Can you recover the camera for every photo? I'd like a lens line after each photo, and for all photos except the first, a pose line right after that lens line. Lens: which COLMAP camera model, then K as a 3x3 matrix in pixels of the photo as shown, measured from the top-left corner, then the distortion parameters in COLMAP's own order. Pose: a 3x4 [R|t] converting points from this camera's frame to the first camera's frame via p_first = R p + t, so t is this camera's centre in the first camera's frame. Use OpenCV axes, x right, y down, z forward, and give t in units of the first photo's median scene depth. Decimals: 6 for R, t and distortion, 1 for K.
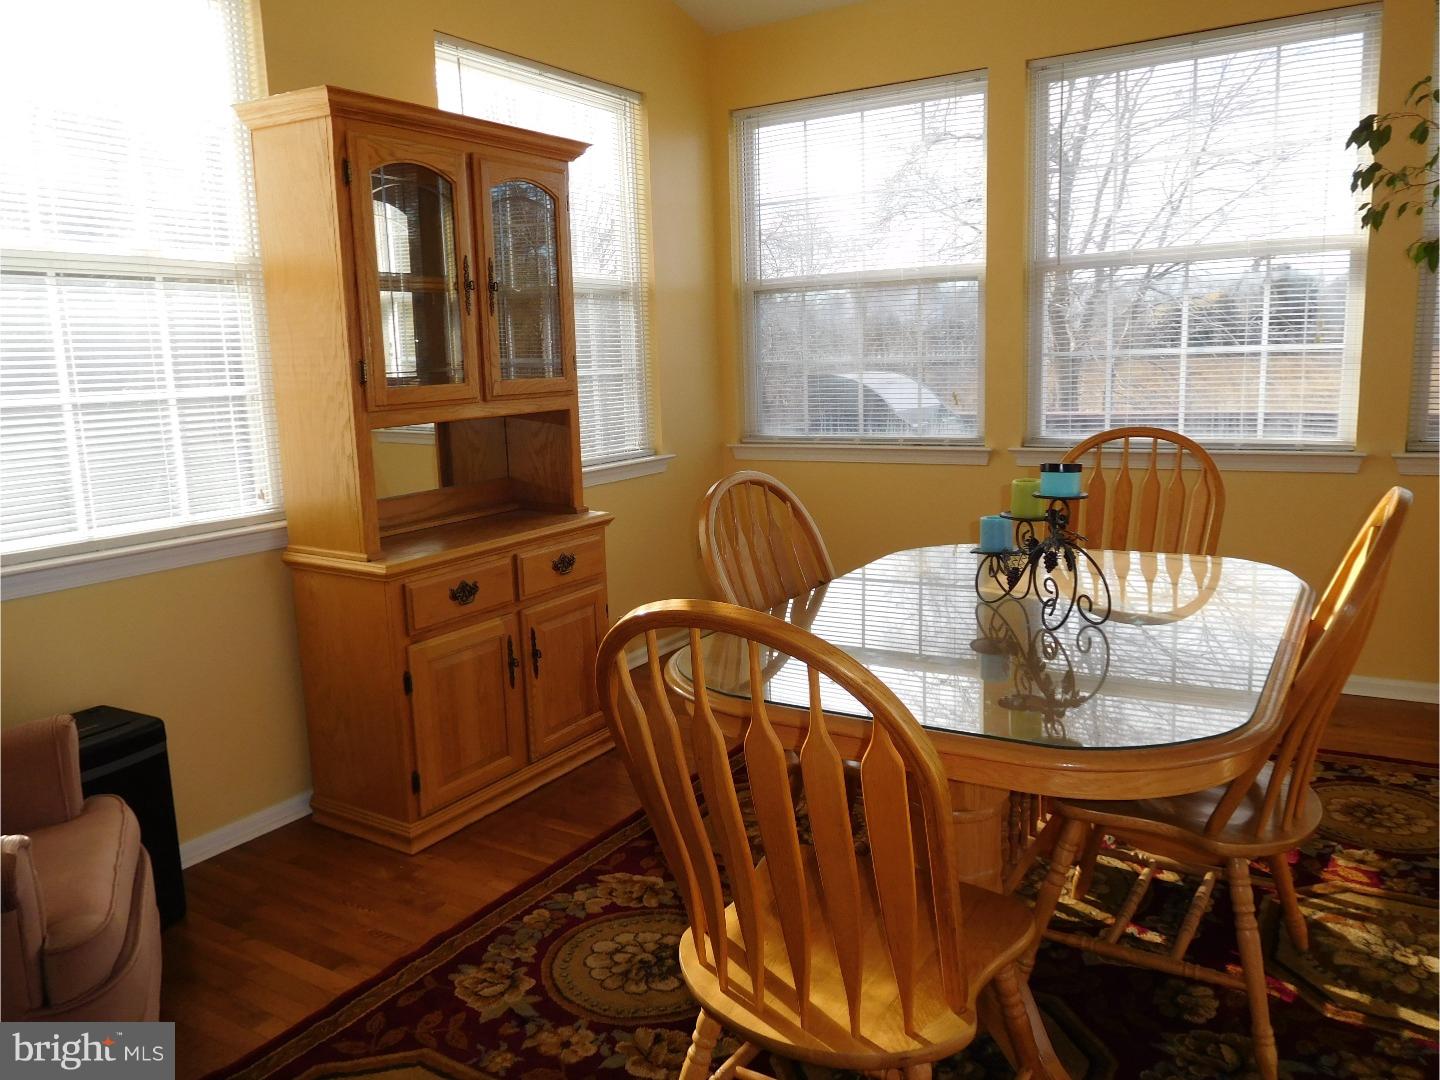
lens RADIAL K [[1069.0, 0, 720.0], [0, 1069.0, 540.0], [0, 0, 1]] dist [-0.032198, 0.004615]
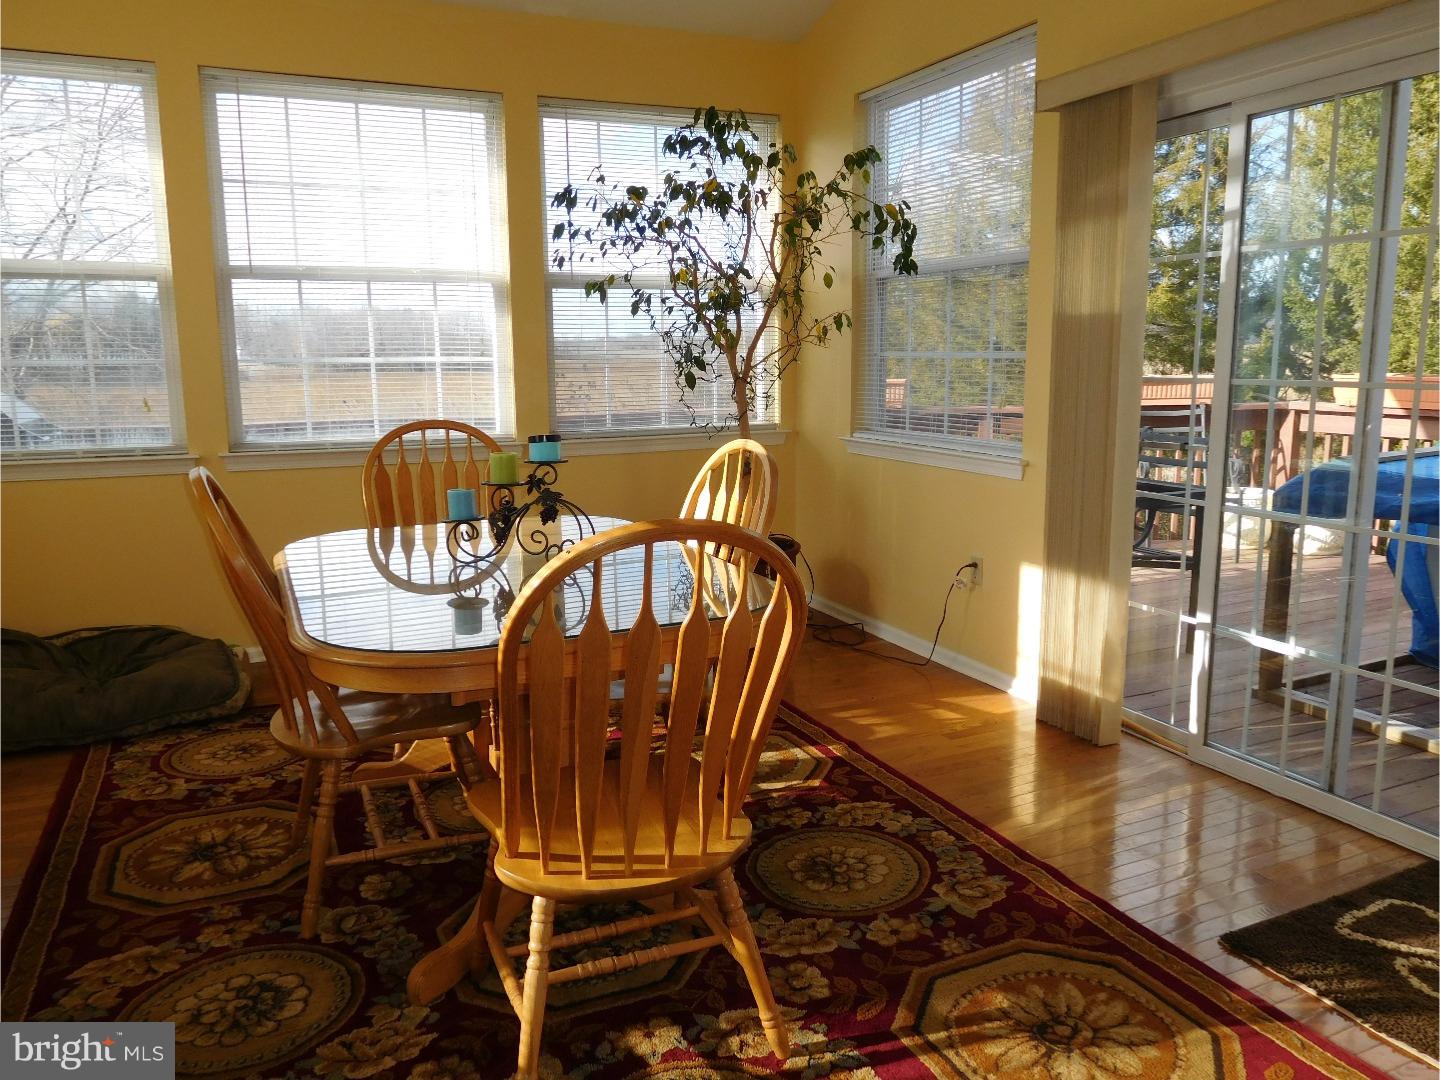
lens RADIAL K [[1053.5, 0, 720.1], [0, 1053.5, 523.1], [0, 0, 1]] dist [0.000351, 0.002116]
pose [[0.553646, -0.096655, 0.827124, -0.302175], [0.129562, 0.991144, 0.029098, 0.009887], [-0.822612, 0.091054, 0.561266, 0.077817]]
